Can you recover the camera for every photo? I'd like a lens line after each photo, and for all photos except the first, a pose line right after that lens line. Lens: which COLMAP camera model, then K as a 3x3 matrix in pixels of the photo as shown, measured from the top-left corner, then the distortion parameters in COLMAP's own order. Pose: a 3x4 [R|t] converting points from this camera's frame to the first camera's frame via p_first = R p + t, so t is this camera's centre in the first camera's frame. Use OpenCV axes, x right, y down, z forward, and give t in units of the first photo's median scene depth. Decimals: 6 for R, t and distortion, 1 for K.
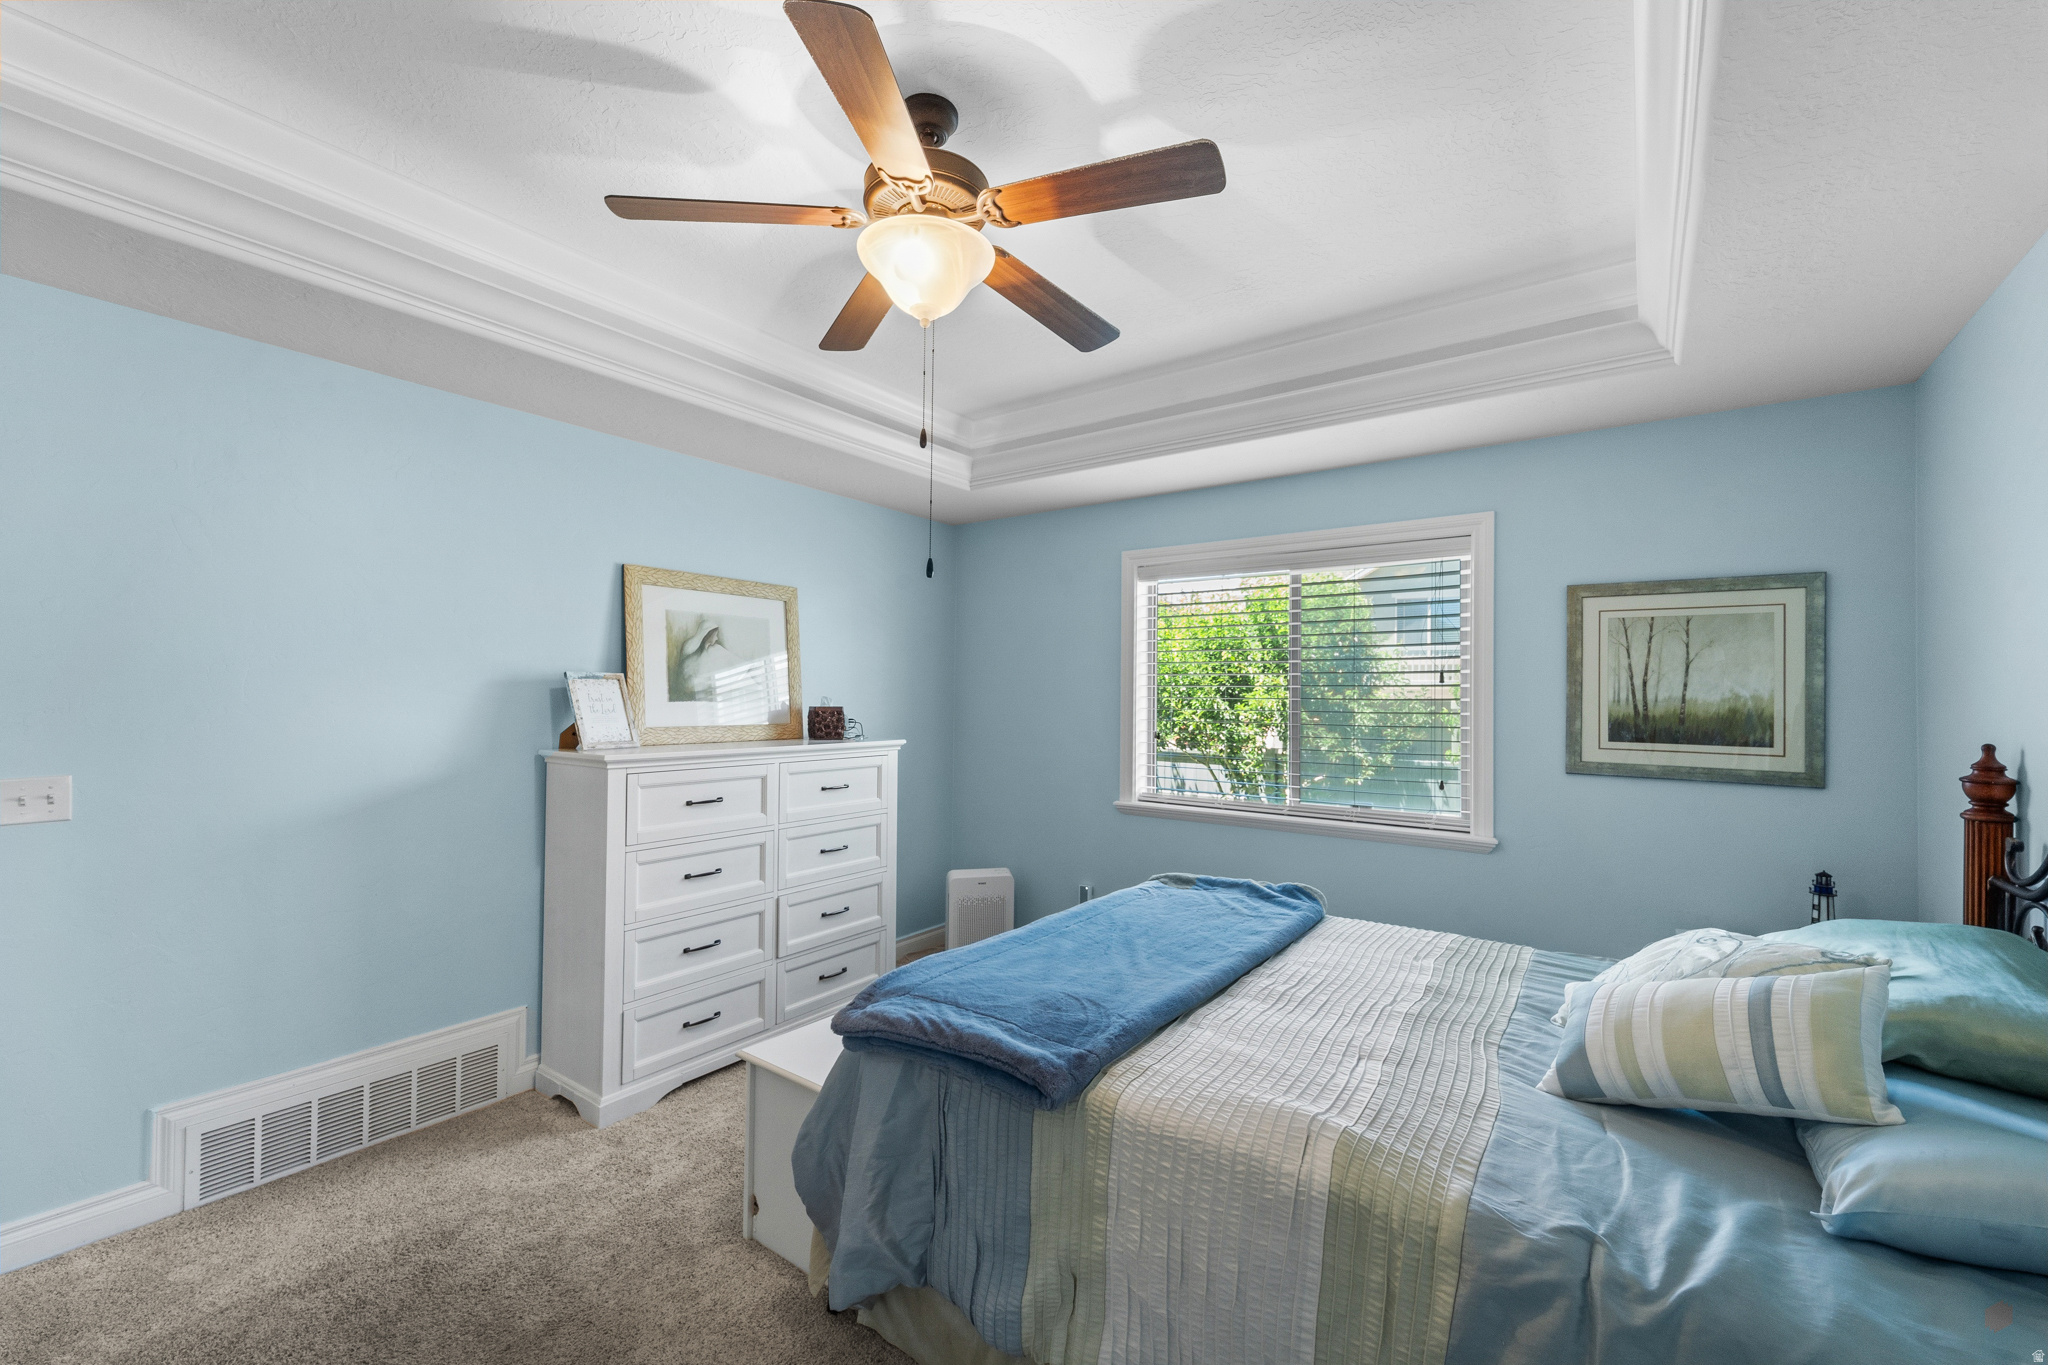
lens RADIAL K [[864.9, 0, 1037.8], [0, 864.9, 687.4], [0, 0, 1]] dist [0.006548, -0.002201]
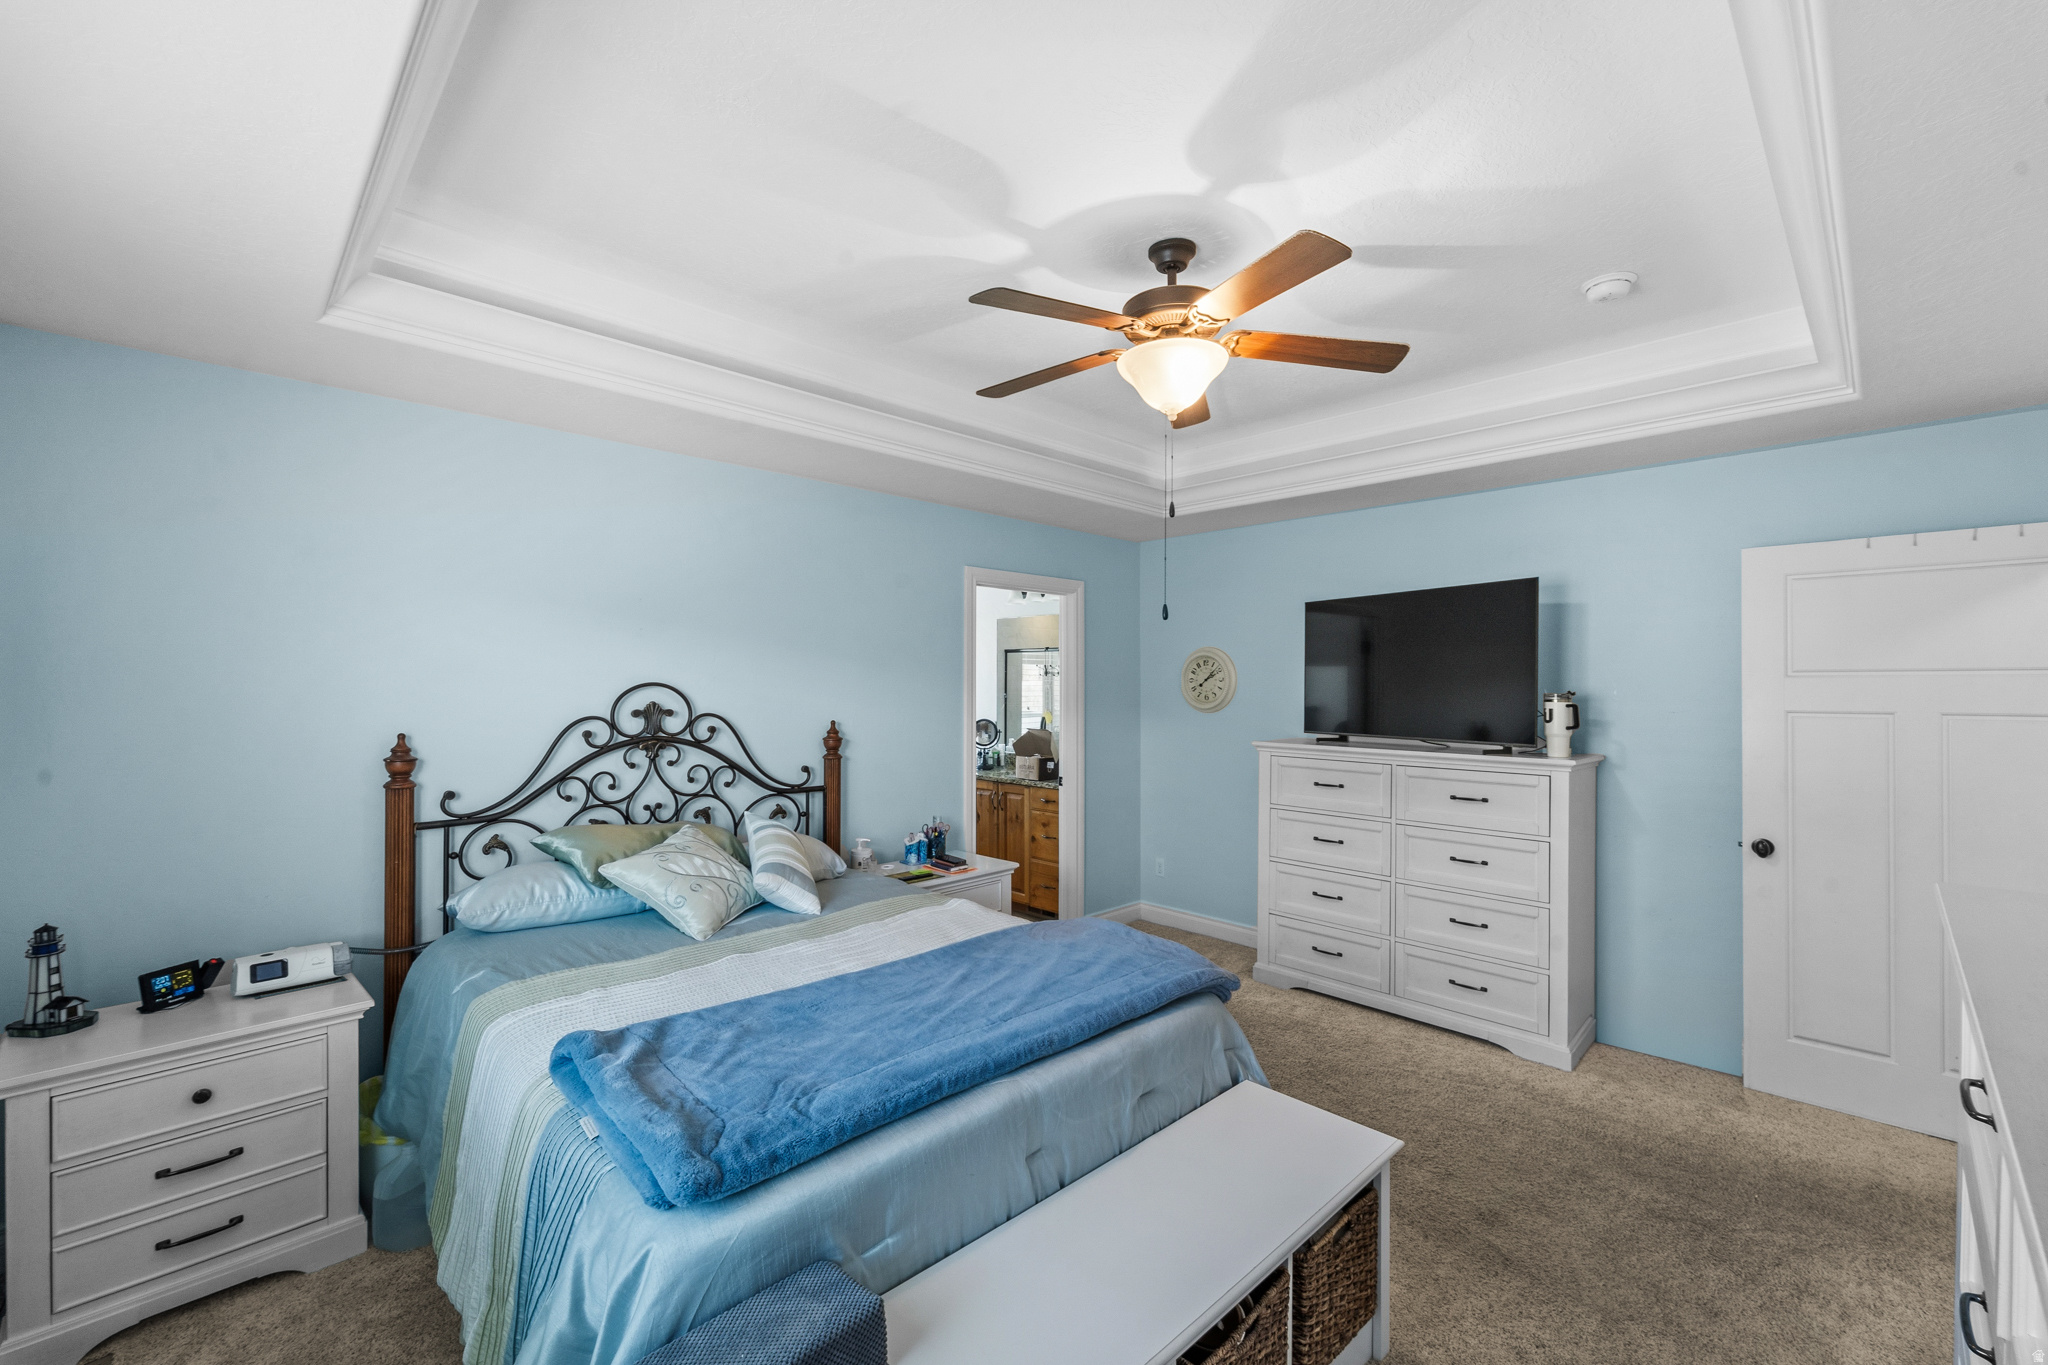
lens RADIAL K [[864.9, 0, 1011.3], [0, 864.9, 680.3], [0, 0, 1]] dist [0.006548, -0.002201]
pose [[-0.986580, -0.016283, 0.162463, -0.079352], [-0.017266, 0.999840, -0.004641, -0.020660], [-0.162361, -0.007384, -0.986704, 1.542672]]
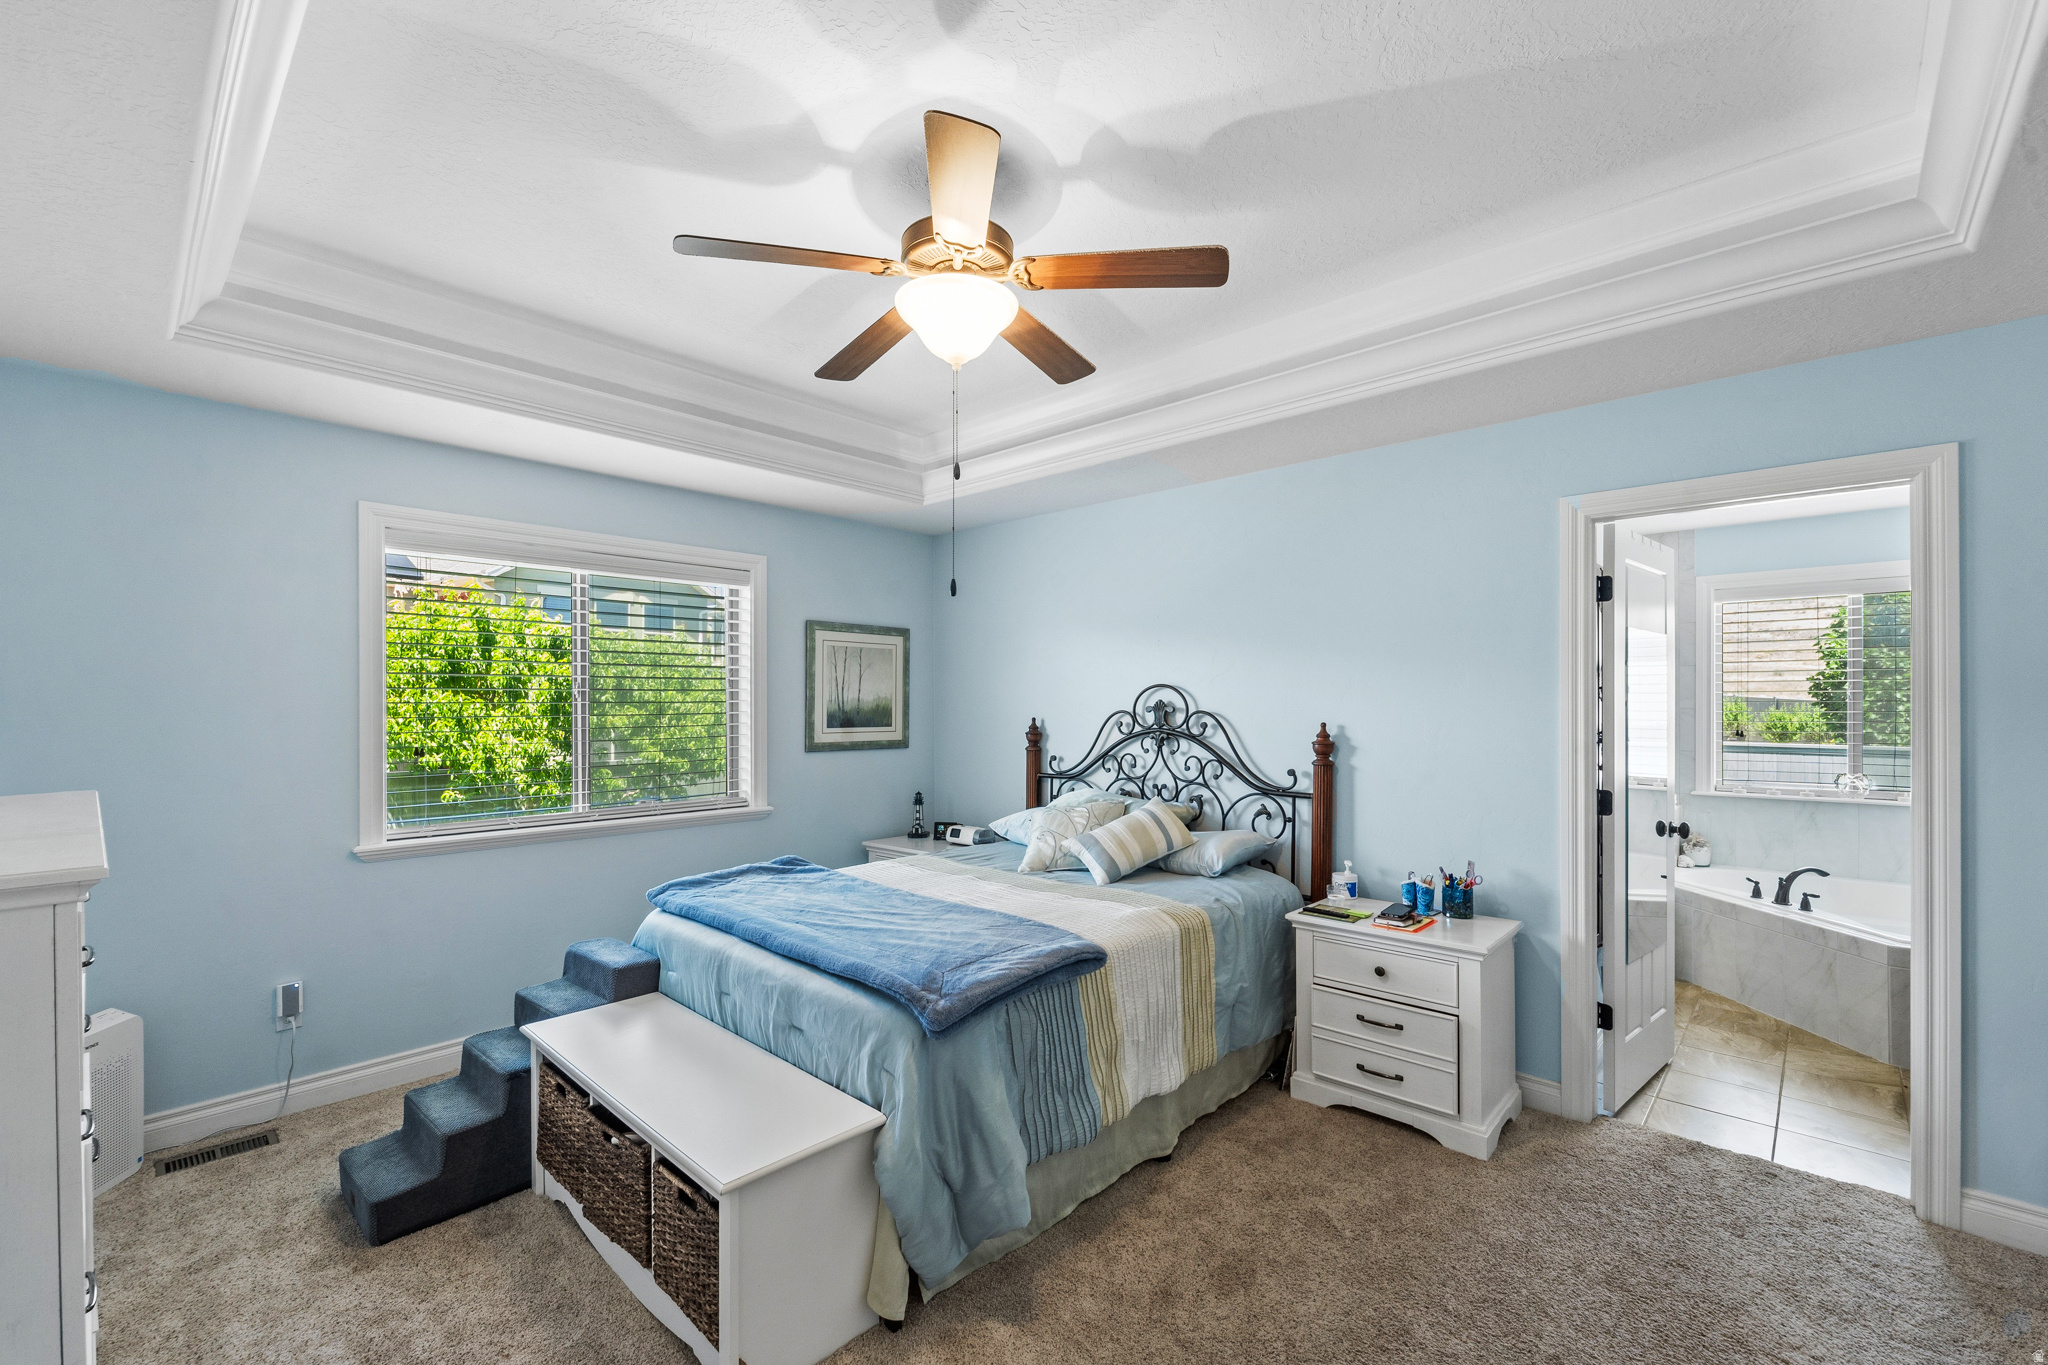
lens RADIAL K [[864.9, 0, 1027.8], [0, 864.9, 700.0], [0, 0, 1]] dist [0.006548, -0.002201]
pose [[0.102191, -0.008590, 0.994728, -0.845754], [-0.004294, 0.999950, 0.009076, -0.000894], [-0.994756, -0.005199, 0.102149, 0.540494]]
